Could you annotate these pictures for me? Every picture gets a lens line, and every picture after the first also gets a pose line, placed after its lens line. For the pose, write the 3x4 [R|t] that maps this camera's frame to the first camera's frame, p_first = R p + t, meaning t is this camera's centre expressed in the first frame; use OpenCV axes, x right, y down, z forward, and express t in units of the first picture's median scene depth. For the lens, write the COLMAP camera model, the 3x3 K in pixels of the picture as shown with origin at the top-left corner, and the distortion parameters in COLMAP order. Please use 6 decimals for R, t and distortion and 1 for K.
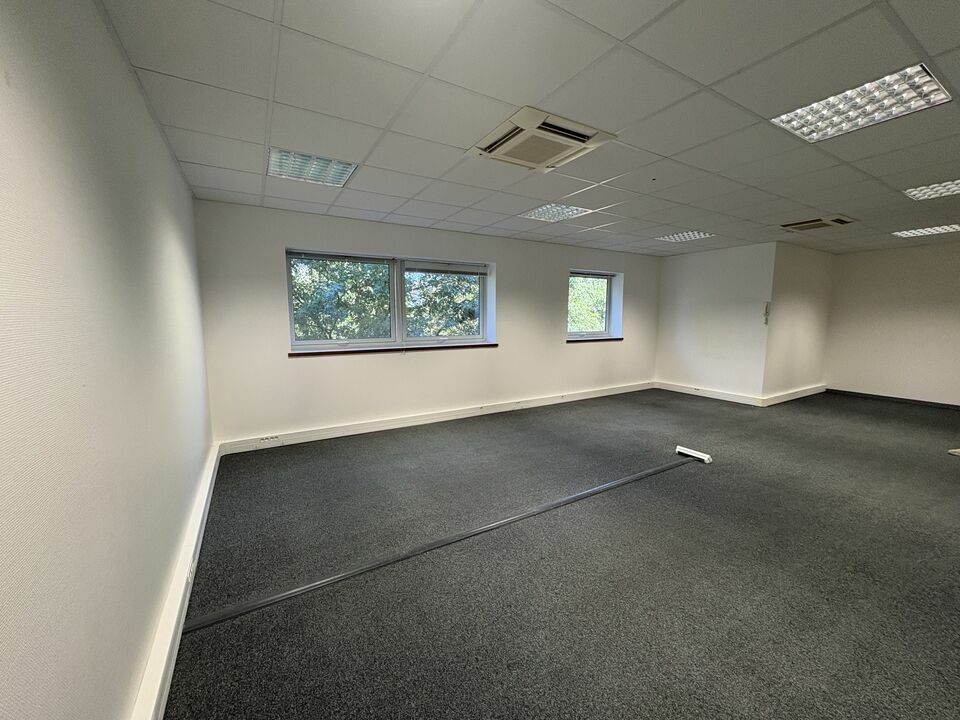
lens RADIAL K [[382.0, 0, 480.0], [0, 382.0, 360.0], [0, 0, 1]] dist [-0.000976, -0.000132]
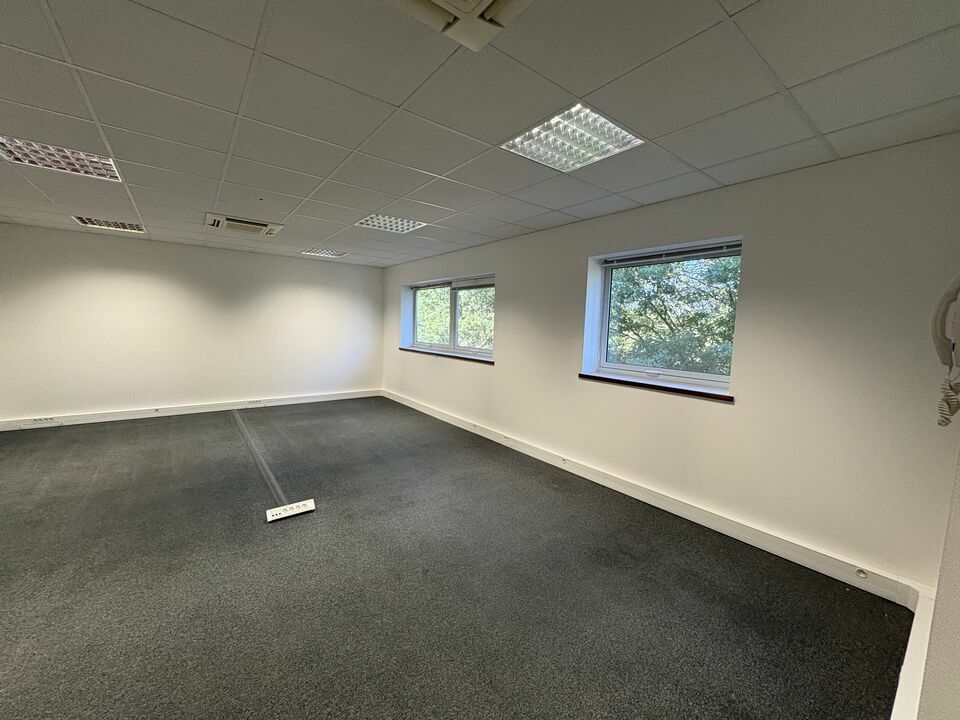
lens RADIAL K [[382.0, 0, 480.0], [0, 382.0, 360.0], [0, 0, 1]] dist [-0.000976, -0.000132]
pose [[0.119698, 0.096769, -0.988083, 1.300747], [-0.146562, 0.986057, 0.078816, -0.157668], [0.981933, 0.135382, 0.132211, 1.208290]]
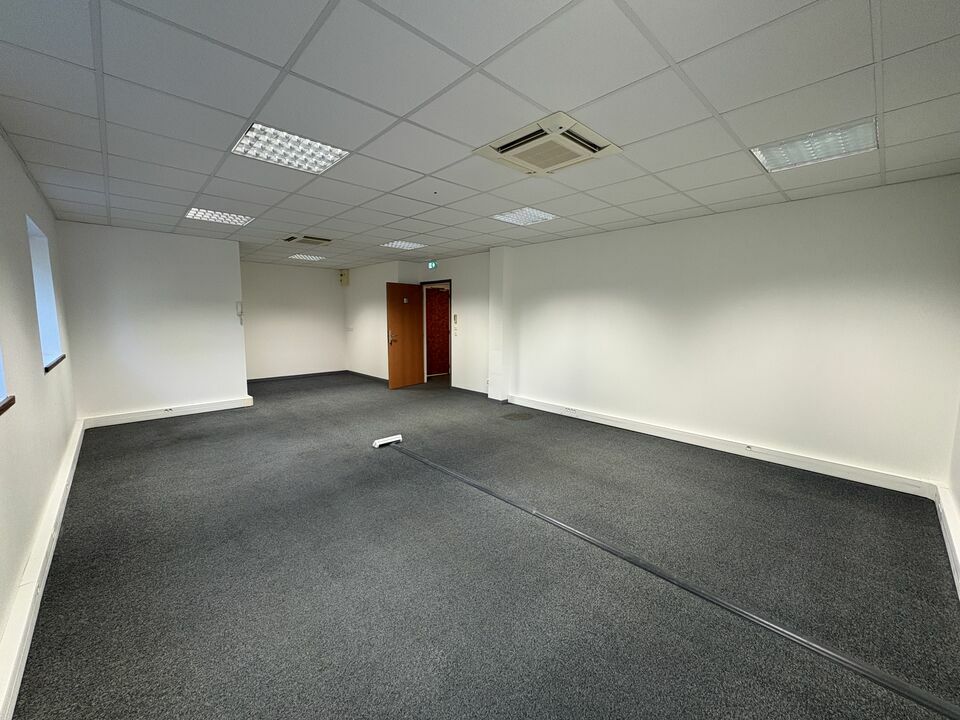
lens RADIAL K [[382.0, 0, 480.0], [0, 382.0, 360.0], [0, 0, 1]] dist [-0.000976, -0.000132]
pose [[-0.218009, -0.112349, 0.969459, -0.544533], [0.106207, 0.984721, 0.138001, -0.109389], [-0.970151, 0.133048, -0.202745, 0.921957]]
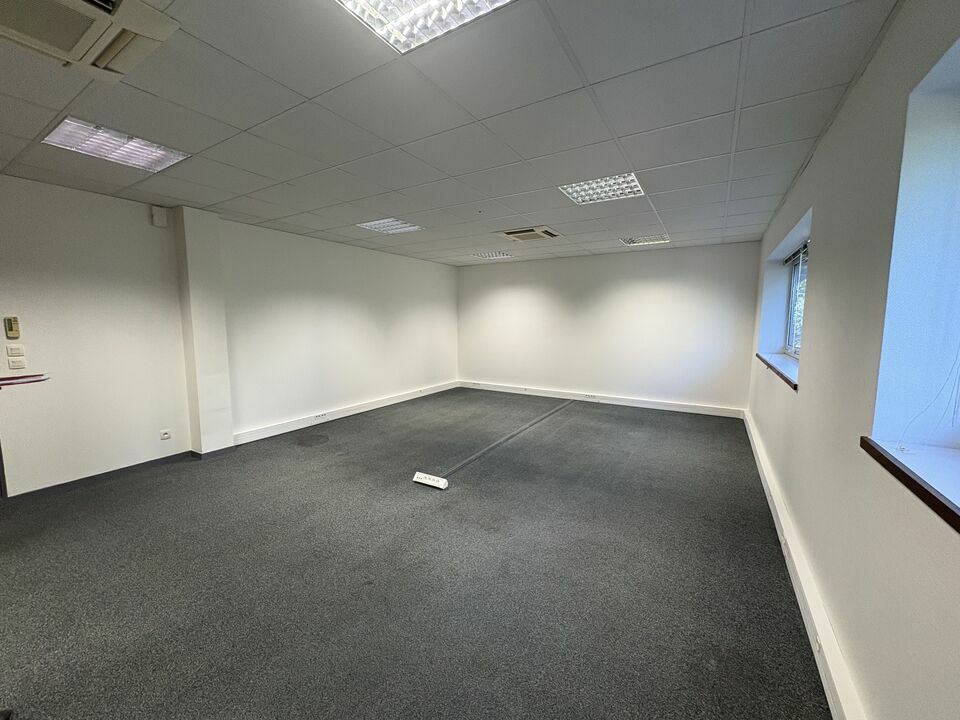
lens RADIAL K [[382.0, 0, 480.0], [0, 382.0, 360.0], [0, 0, 1]] dist [-0.000976, -0.000132]
pose [[-0.883277, 0.050054, -0.466172, 0.839207], [-0.055233, 0.976253, 0.209475, -0.207836], [0.465587, 0.210772, -0.859537, 1.719160]]
